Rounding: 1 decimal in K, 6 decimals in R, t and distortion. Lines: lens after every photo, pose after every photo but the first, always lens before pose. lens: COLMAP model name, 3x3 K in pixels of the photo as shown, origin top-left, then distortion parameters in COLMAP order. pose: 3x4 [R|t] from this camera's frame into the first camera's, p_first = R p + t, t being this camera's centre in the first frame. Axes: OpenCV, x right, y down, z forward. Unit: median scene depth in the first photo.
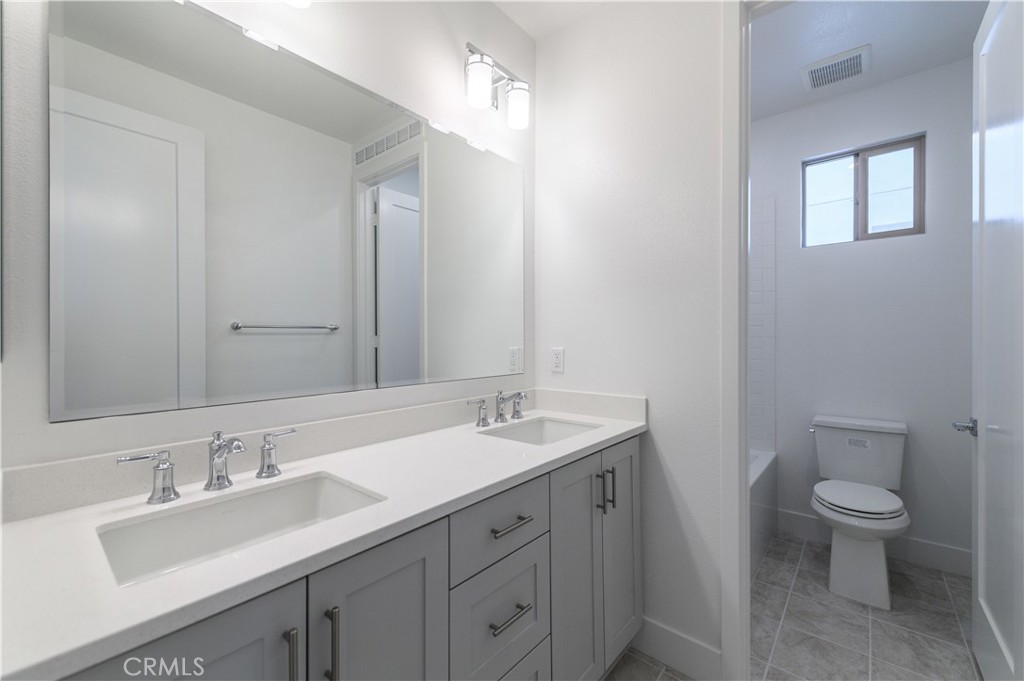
lens RADIAL K [[418.2, 0, 510.3], [0, 418.2, 344.8], [0, 0, 1]] dist [-0.002311, -0.000113]
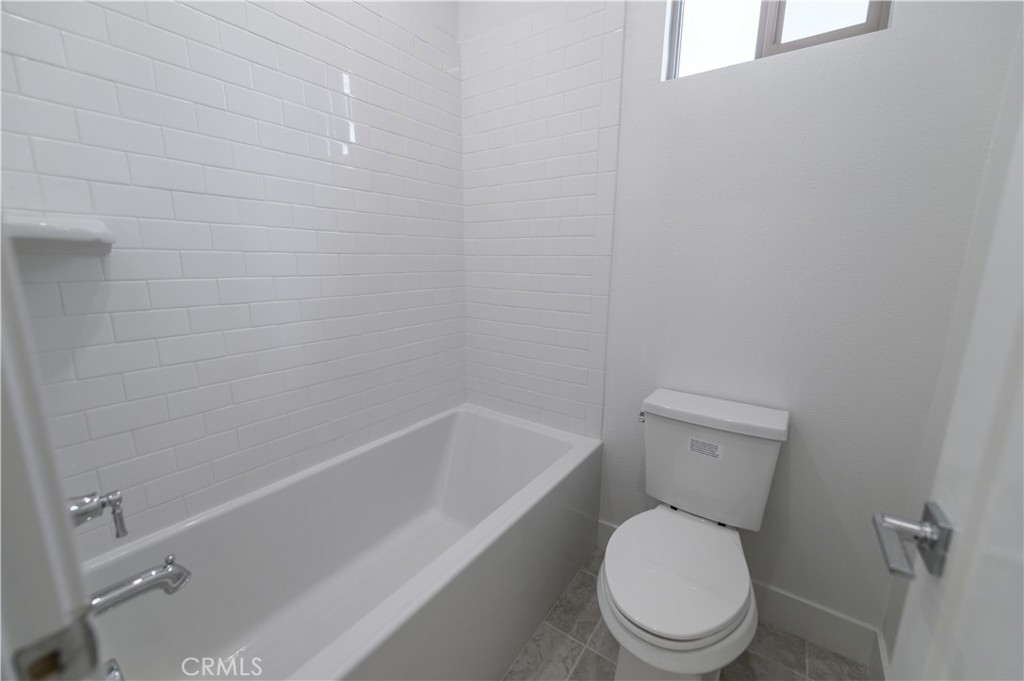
lens RADIAL K [[418.2, 0, 510.8], [0, 418.2, 341.1], [0, 0, 1]] dist [-0.002311, -0.000113]
pose [[0.993744, 0.001043, 0.111678, 0.513713], [-0.022503, 0.981319, 0.191067, -0.004049], [-0.109393, -0.192385, 0.975203, 0.513831]]
